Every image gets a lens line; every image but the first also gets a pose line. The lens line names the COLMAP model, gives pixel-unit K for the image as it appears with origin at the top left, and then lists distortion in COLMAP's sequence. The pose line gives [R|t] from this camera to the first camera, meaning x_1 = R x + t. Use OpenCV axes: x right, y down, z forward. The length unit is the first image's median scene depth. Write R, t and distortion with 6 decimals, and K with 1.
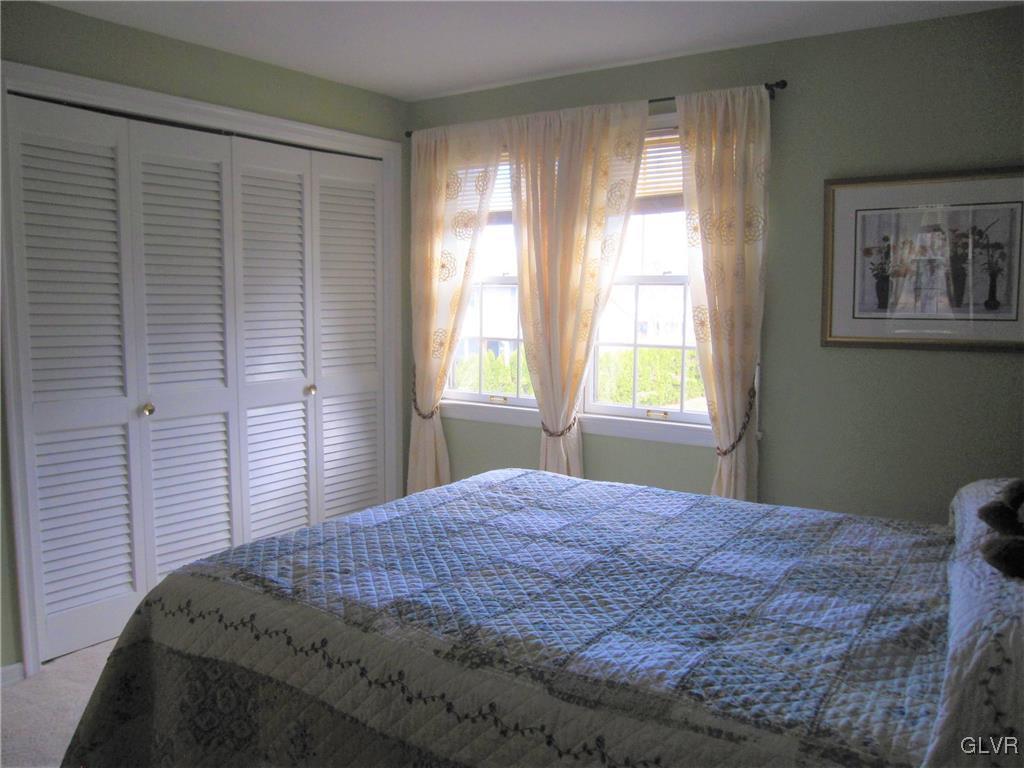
lens RADIAL K [[828.4, 0, 512.5], [0, 828.4, 369.7], [0, 0, 1]] dist [-0.000815, 0.002949]
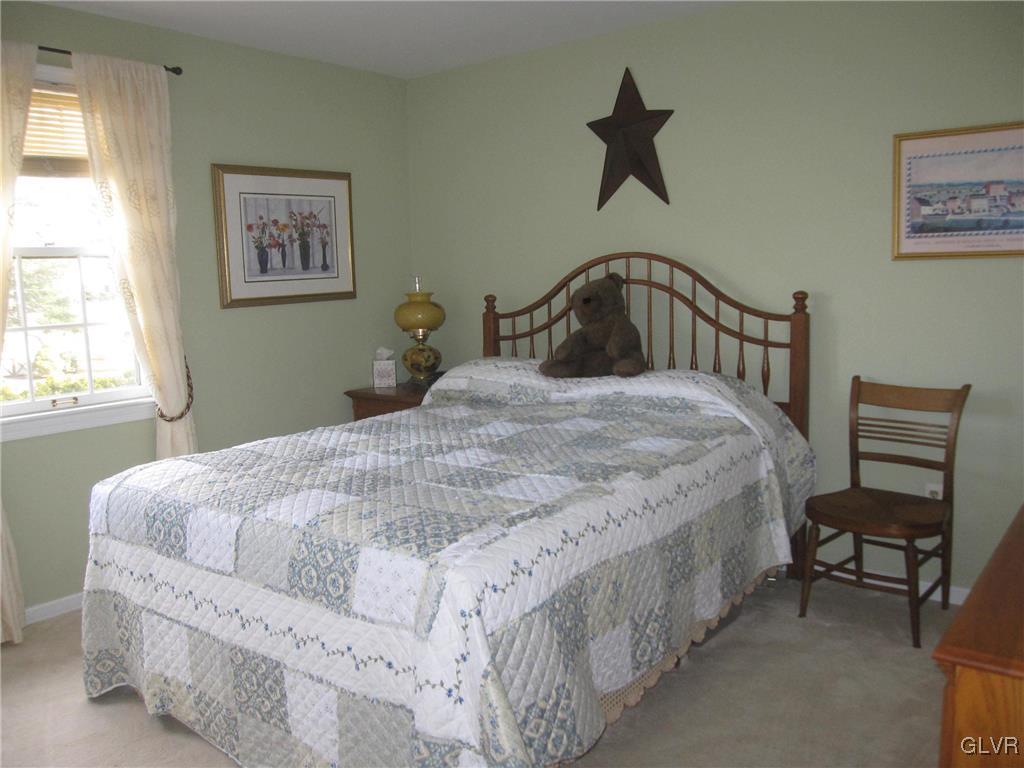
lens RADIAL K [[853.3, 0, 518.5], [0, 853.3, 384.4], [0, 0, 1]] dist [-0.079650, 0.056788]
pose [[0.081449, -0.153769, 0.984744, -0.808144], [0.111803, 0.983201, 0.144280, -0.049922], [-0.990387, 0.098346, 0.097272, 0.507158]]
